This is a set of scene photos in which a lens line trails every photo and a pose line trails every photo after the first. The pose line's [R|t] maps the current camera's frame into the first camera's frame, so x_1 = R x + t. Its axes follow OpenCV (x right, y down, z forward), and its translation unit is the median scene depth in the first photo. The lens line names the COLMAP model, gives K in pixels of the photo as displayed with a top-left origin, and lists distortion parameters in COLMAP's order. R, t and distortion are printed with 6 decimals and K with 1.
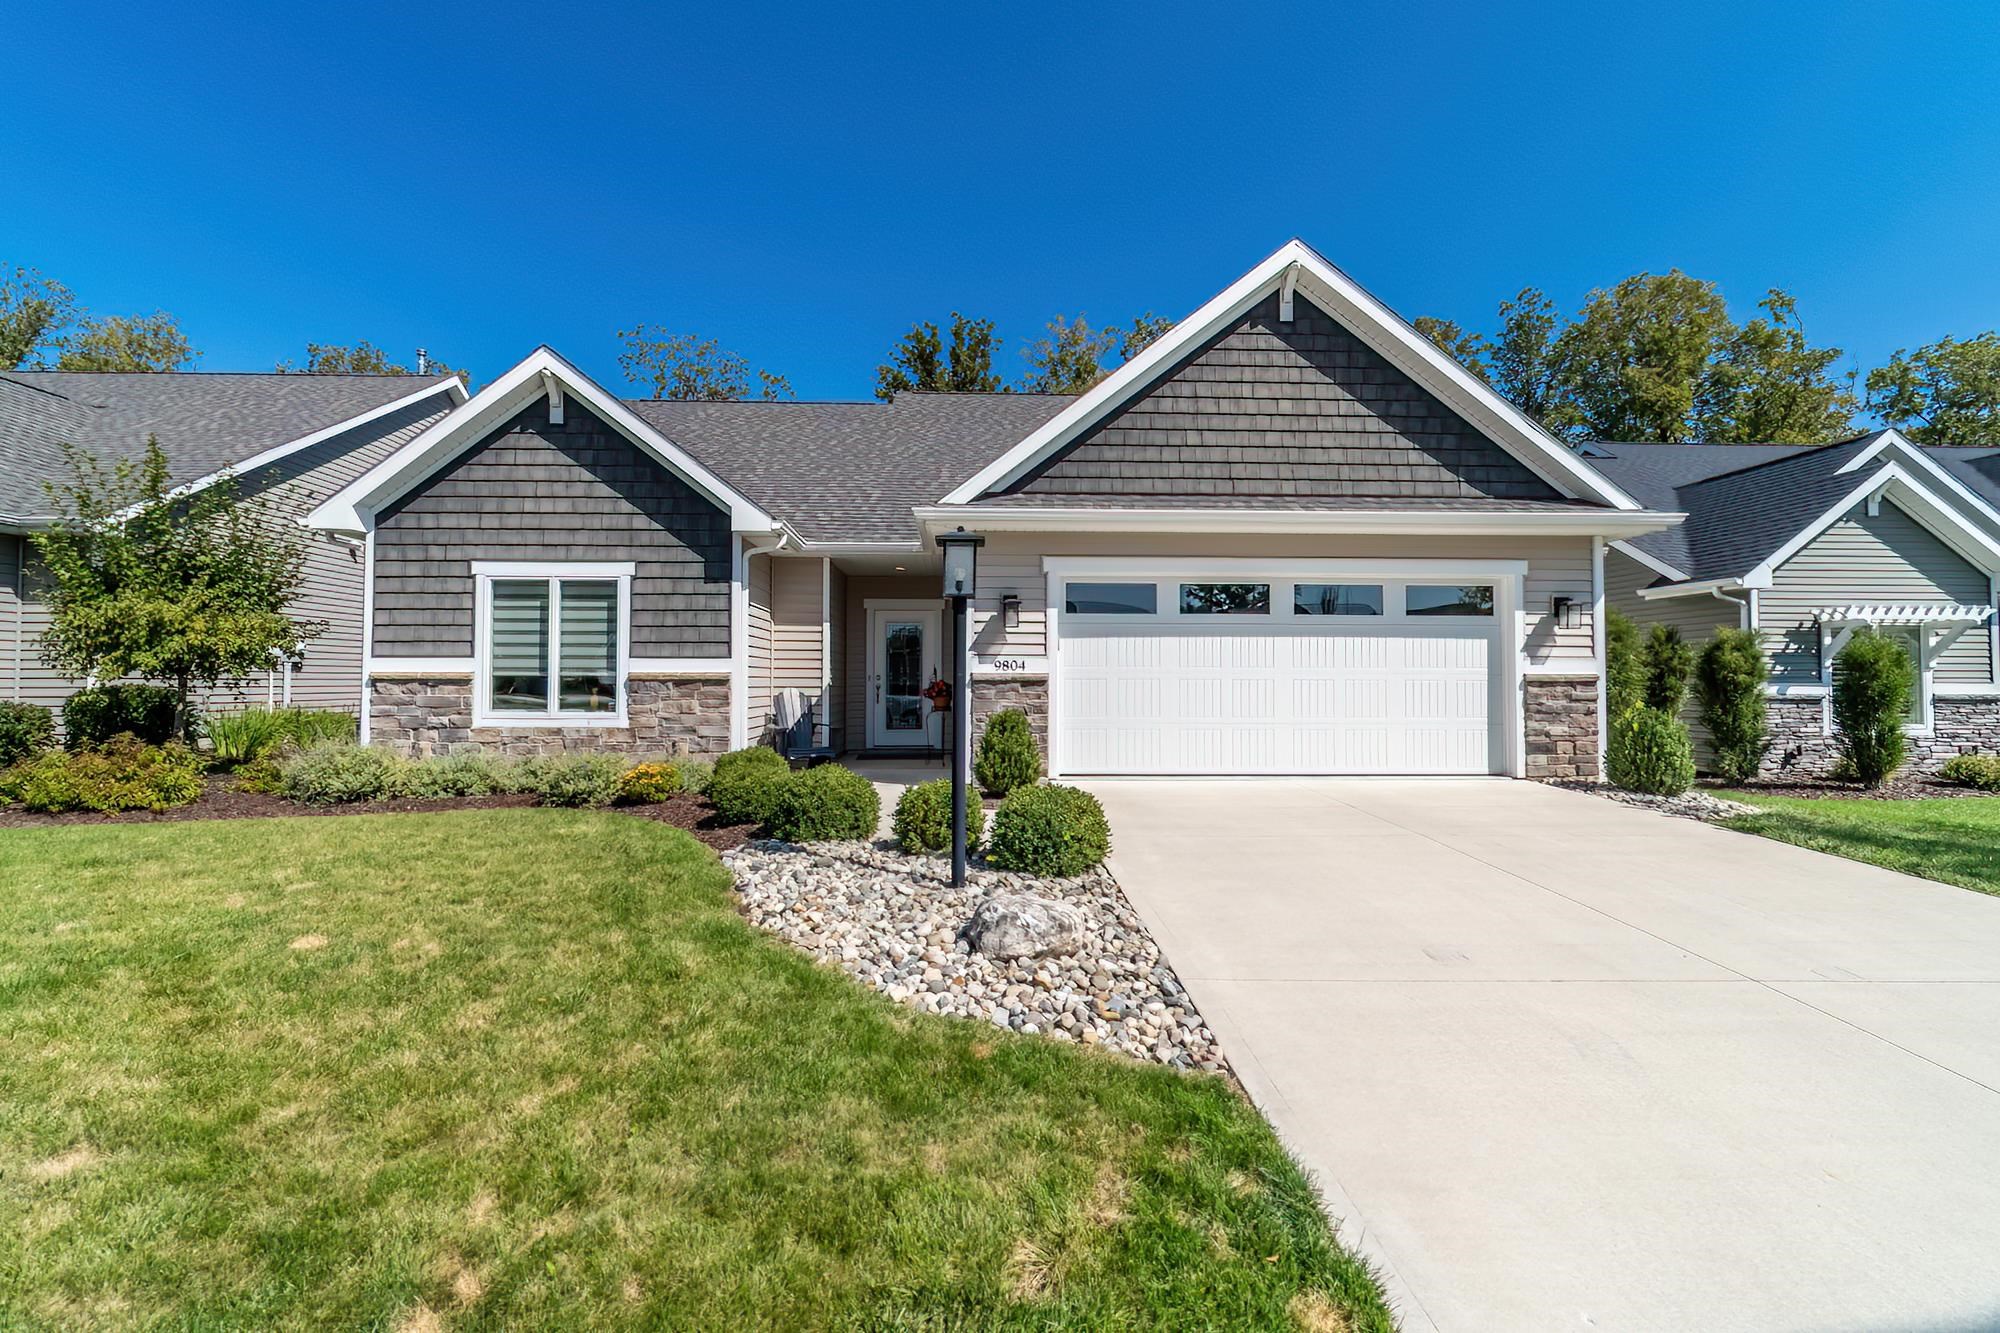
lens RADIAL K [[877.1, 0, 955.1], [0, 877.1, 647.6], [0, 0, 1]] dist [-0.003750, 0.000388]
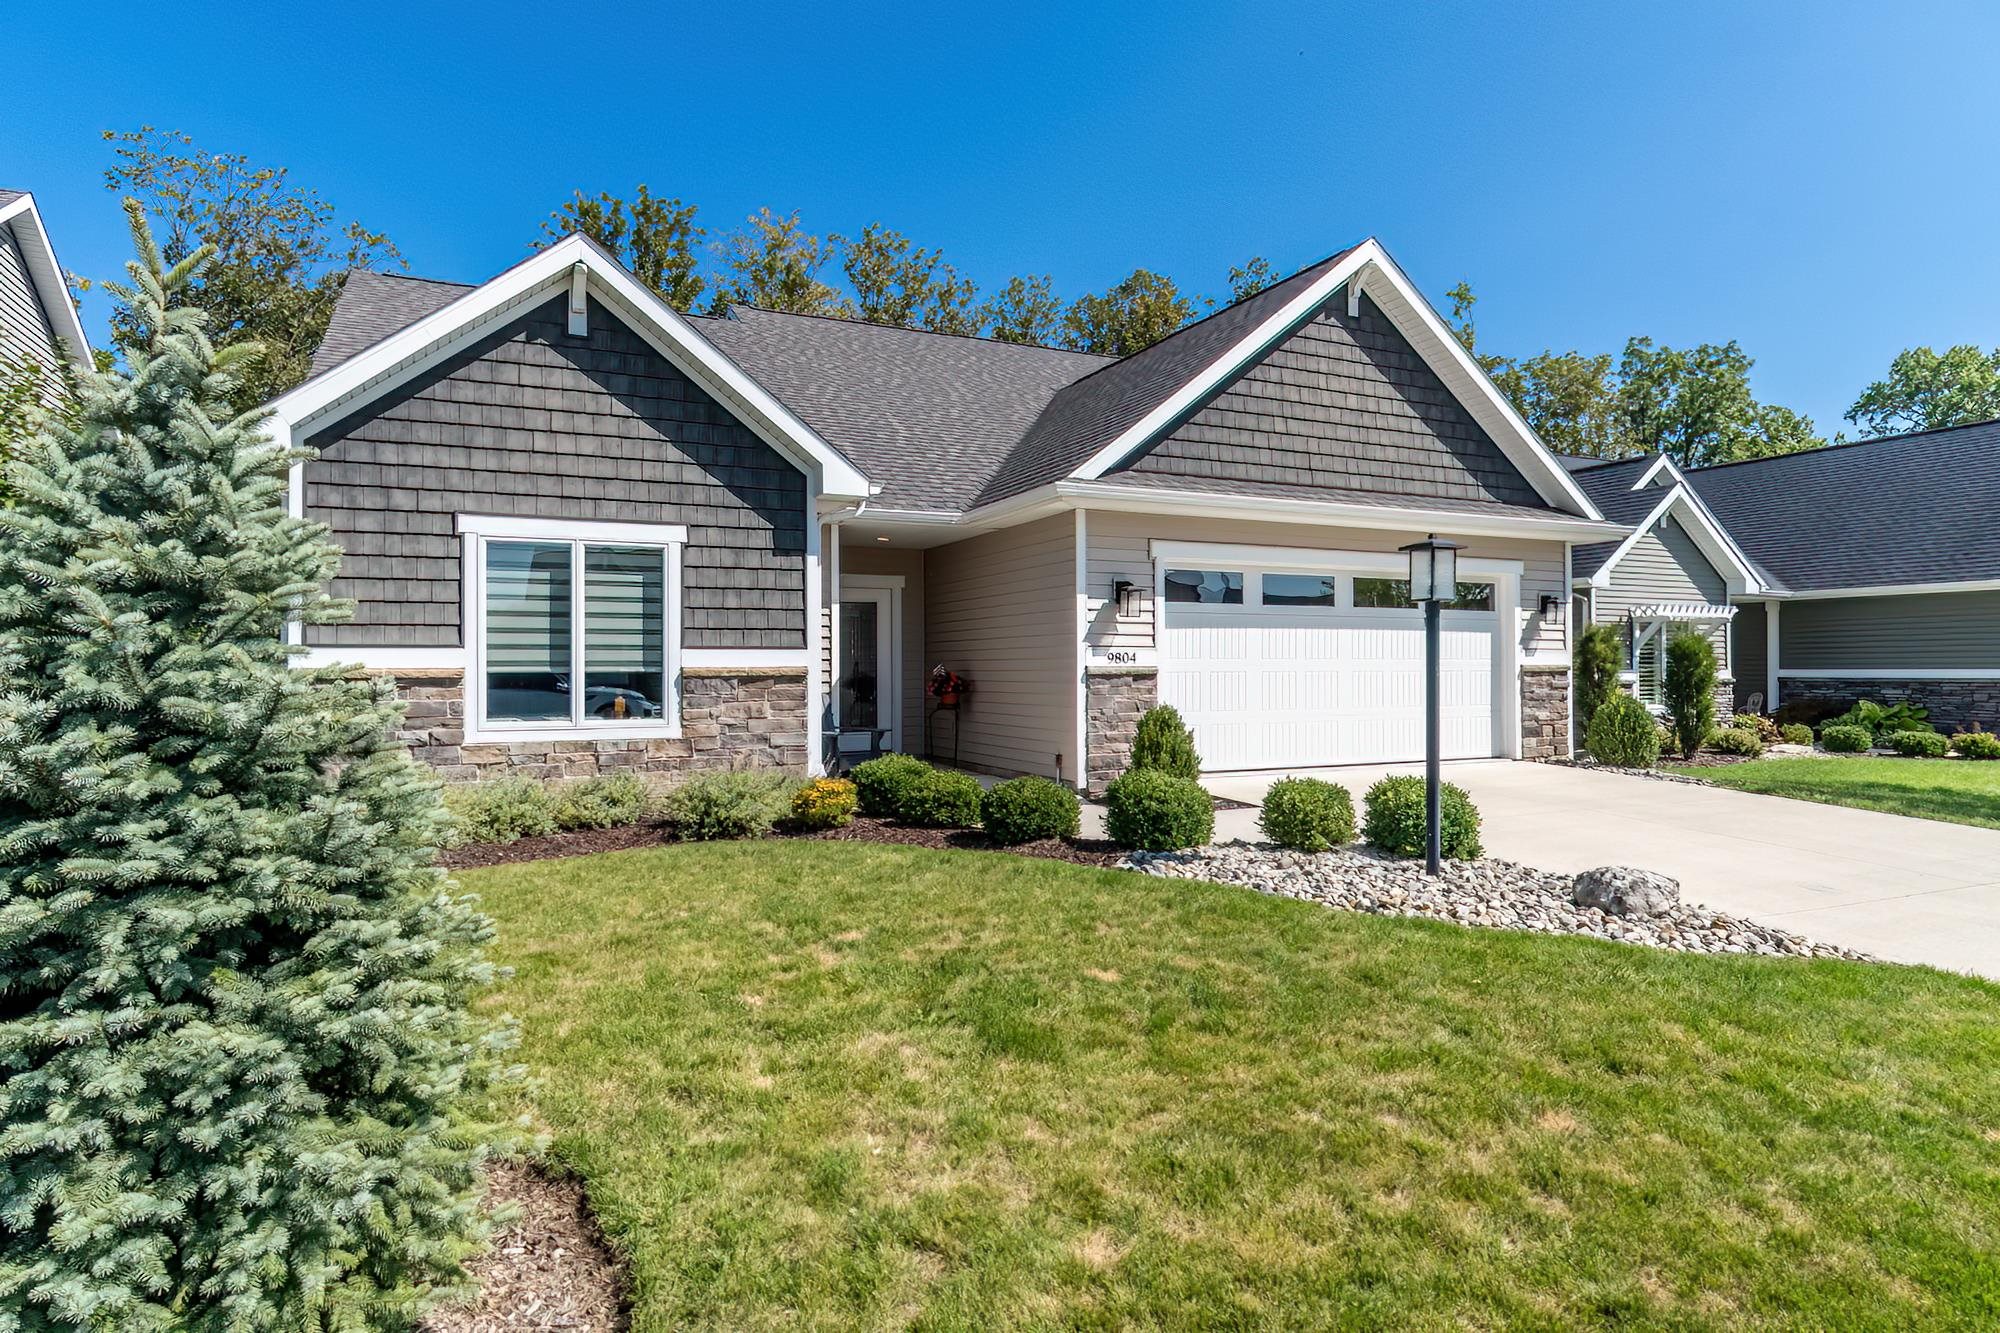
lens RADIAL K [[1104.0, 0, 966.3], [0, 1104.0, 649.9], [0, 0, 1]] dist [-0.006070, -0.001234]
pose [[0.919800, 0.001298, 0.392385, -0.529187], [-0.010608, 0.999711, 0.021560, -0.011023], [-0.392244, -0.023993, 0.919548, -0.001020]]
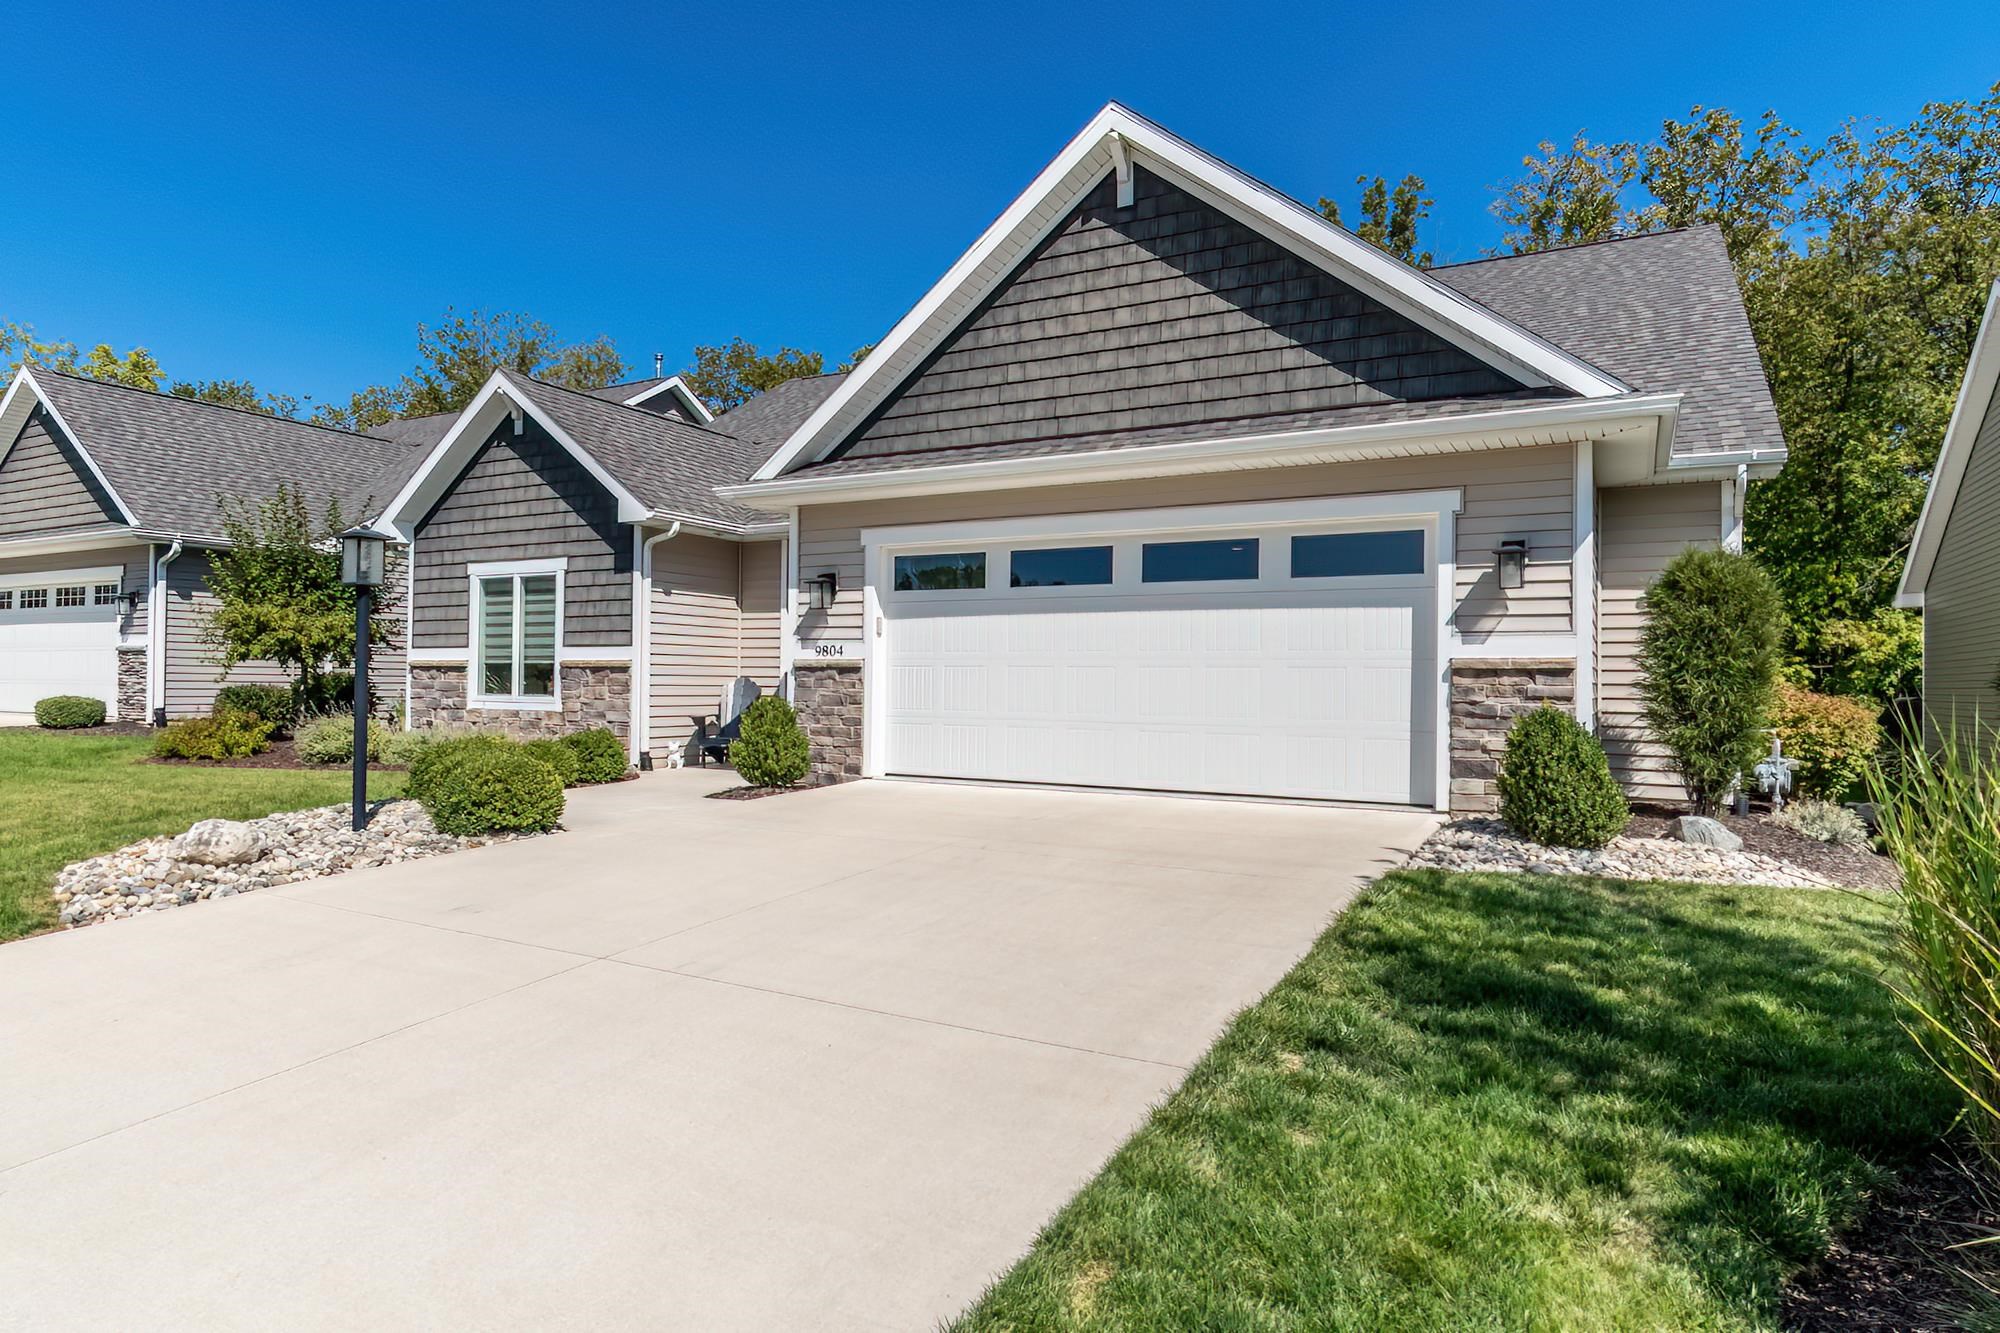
lens RADIAL K [[1104.0, 0, 972.2], [0, 1104.0, 624.6], [0, 0, 1]] dist [-0.006070, -0.001234]
pose [[0.867392, -0.019499, -0.497244, 0.742133], [0.019364, 0.999798, -0.005428, 0.001900], [0.497249, -0.004920, 0.867594, 0.079537]]
